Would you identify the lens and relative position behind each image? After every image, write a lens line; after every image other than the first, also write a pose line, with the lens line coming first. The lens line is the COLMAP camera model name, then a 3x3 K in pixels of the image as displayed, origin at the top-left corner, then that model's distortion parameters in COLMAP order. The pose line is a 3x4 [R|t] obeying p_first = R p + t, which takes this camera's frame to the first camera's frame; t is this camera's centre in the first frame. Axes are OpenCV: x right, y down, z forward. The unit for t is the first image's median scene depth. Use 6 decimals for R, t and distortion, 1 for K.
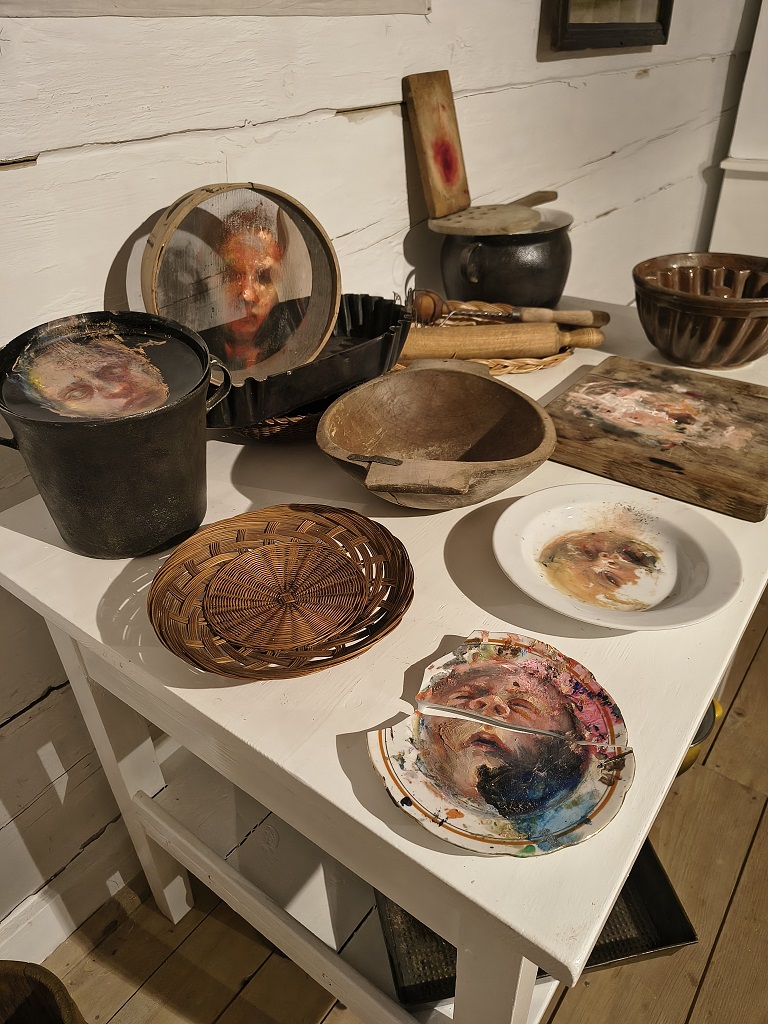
lens RADIAL K [[712.8, 0, 372.6], [0, 712.8, 534.7], [0, 0, 1]] dist [0.050023, -0.059240]
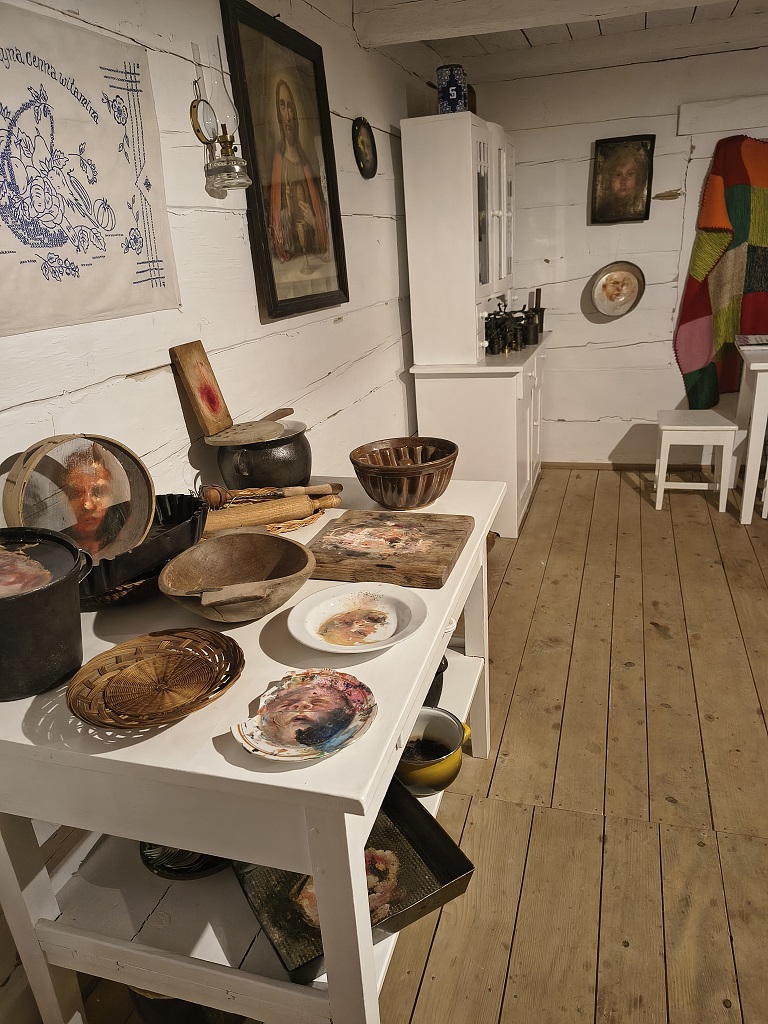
lens RADIAL K [[712.8, 0, 372.6], [0, 712.8, 534.7], [0, 0, 1]] dist [0.050023, -0.059240]
pose [[0.944495, -0.154347, 0.290011, -0.064901], [0.220894, 0.951789, -0.212845, 0.148956], [-0.243178, 0.265092, 0.933054, -0.451661]]
